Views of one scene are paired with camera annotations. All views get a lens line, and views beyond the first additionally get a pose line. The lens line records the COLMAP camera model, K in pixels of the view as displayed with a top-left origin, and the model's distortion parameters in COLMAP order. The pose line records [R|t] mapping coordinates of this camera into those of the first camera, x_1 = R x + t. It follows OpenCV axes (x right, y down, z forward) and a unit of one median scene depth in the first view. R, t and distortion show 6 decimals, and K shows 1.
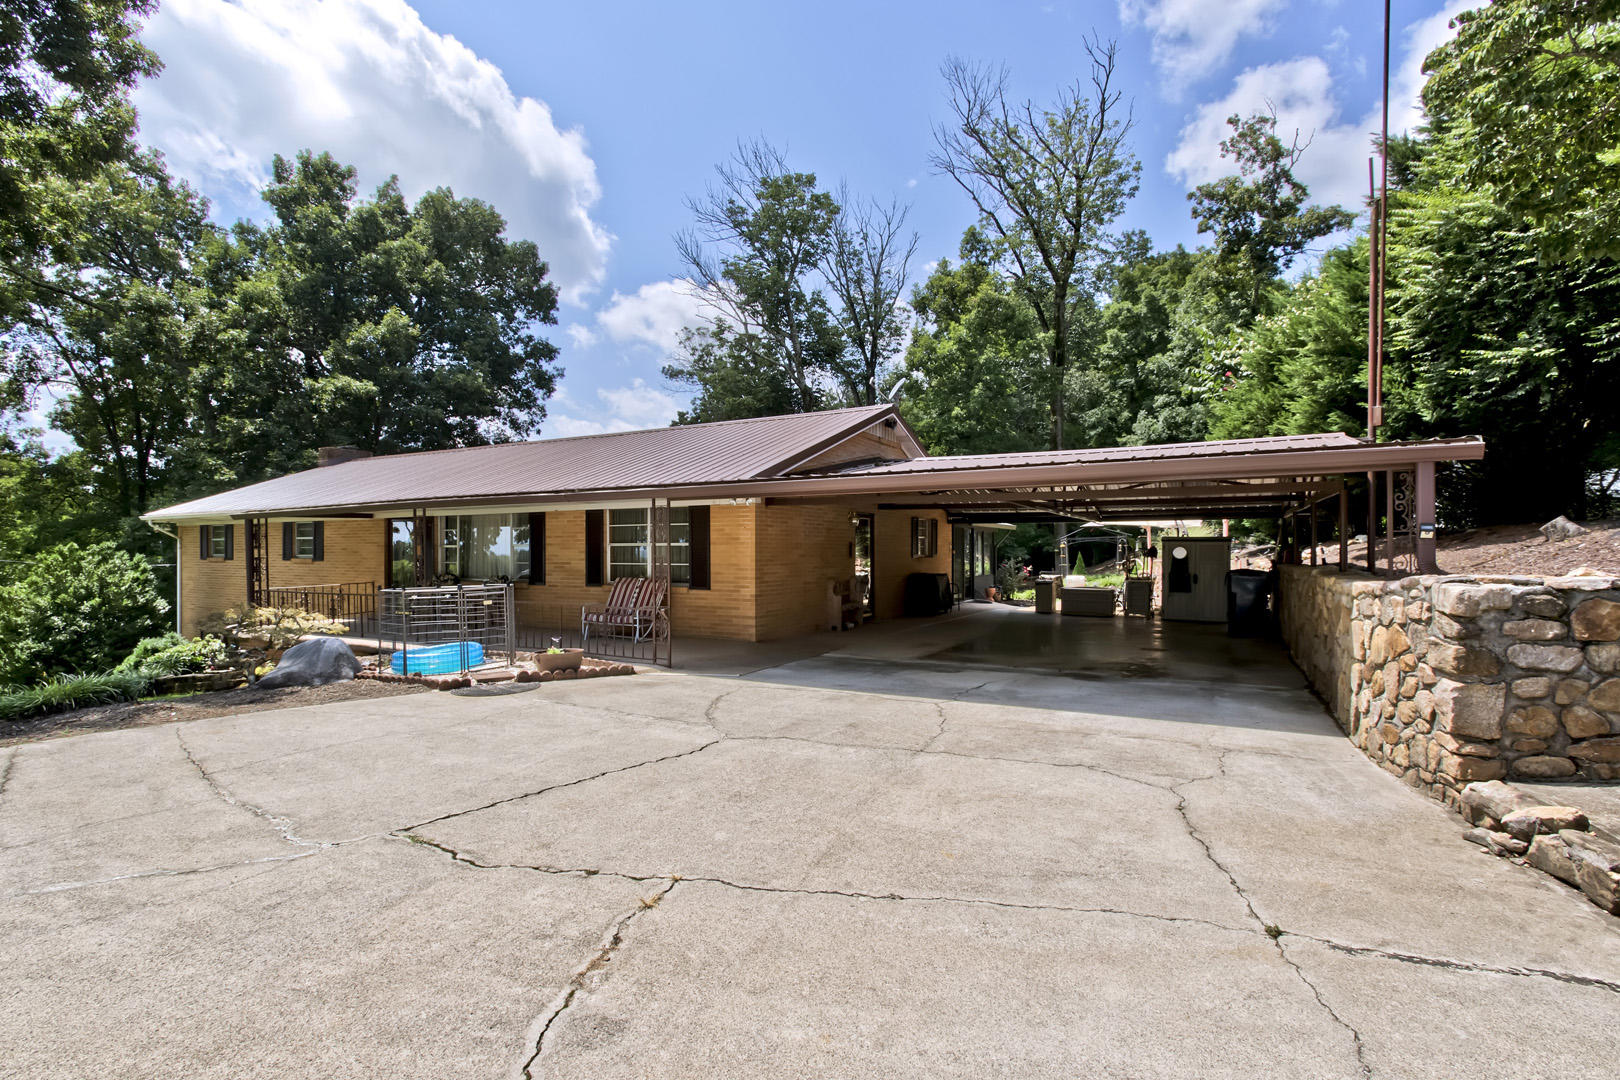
lens RADIAL K [[806.3, 0, 807.0], [0, 806.3, 575.1], [0, 0, 1]] dist [0.001219, 0.001065]
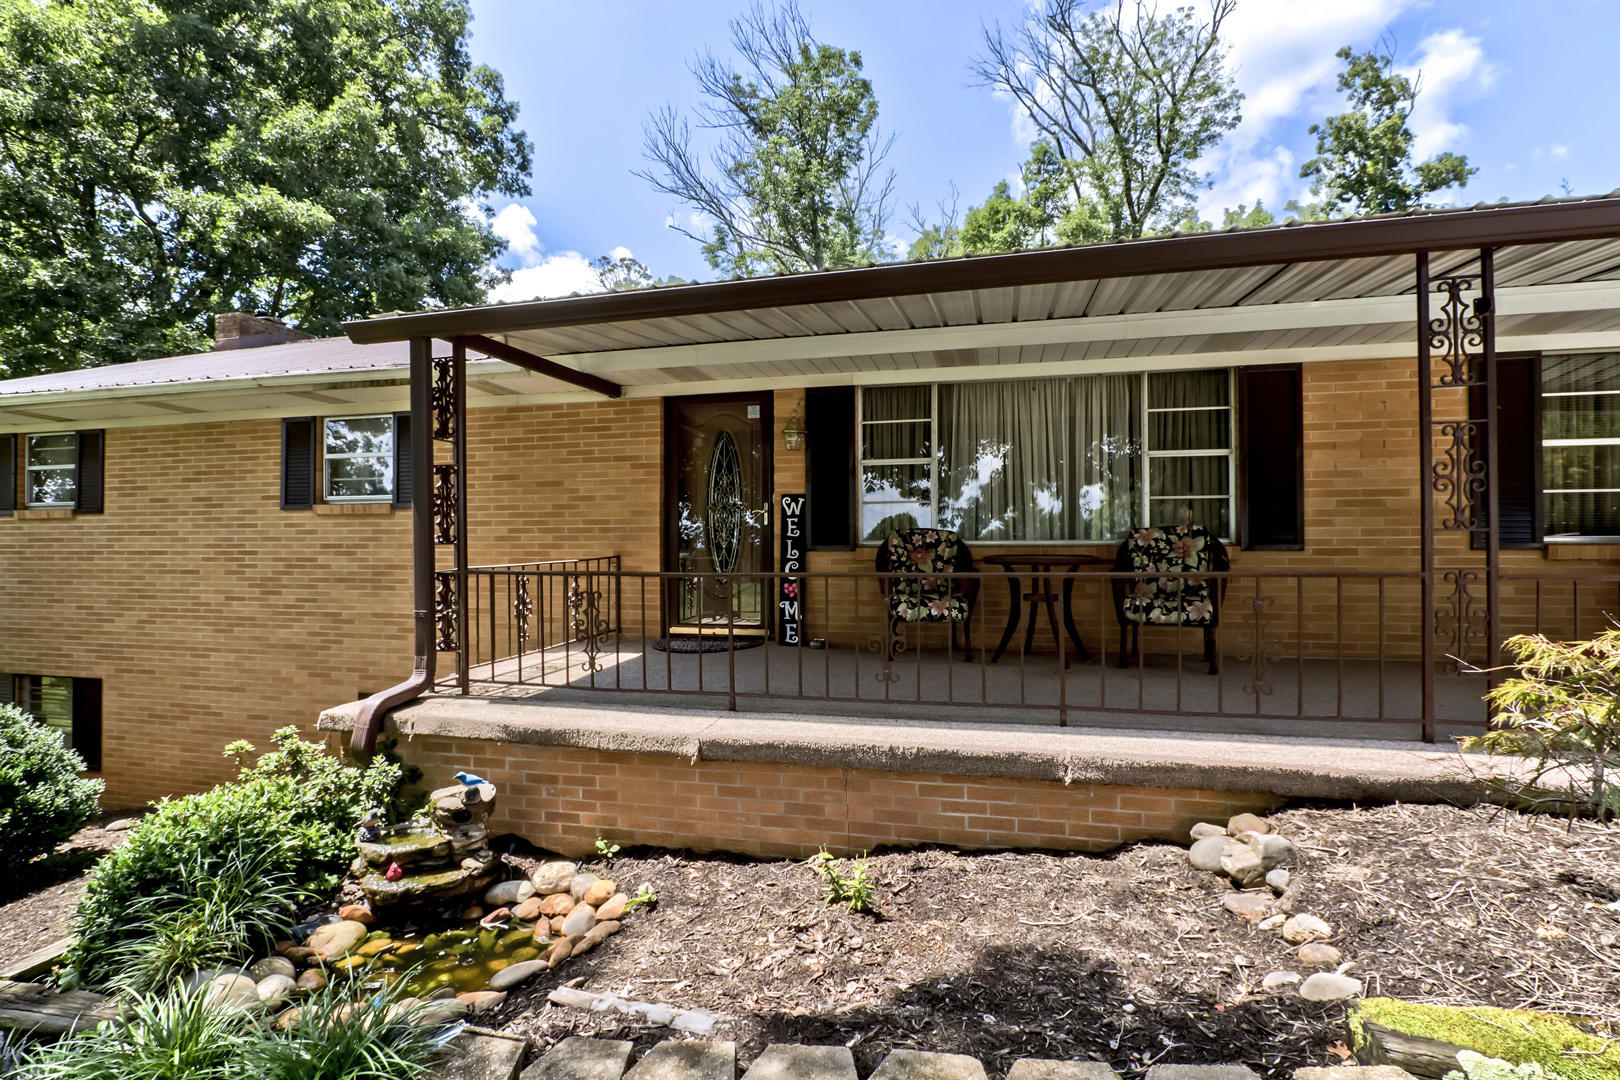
lens RADIAL K [[810.3, 0, 804.6], [0, 810.3, 557.9], [0, 0, 1]] dist [0.001283, -0.005752]
pose [[0.959825, -0.006540, 0.280523, -0.309913], [0.013034, 0.999688, -0.021291, 0.009780], [-0.280296, 0.024092, 0.959611, 0.319681]]
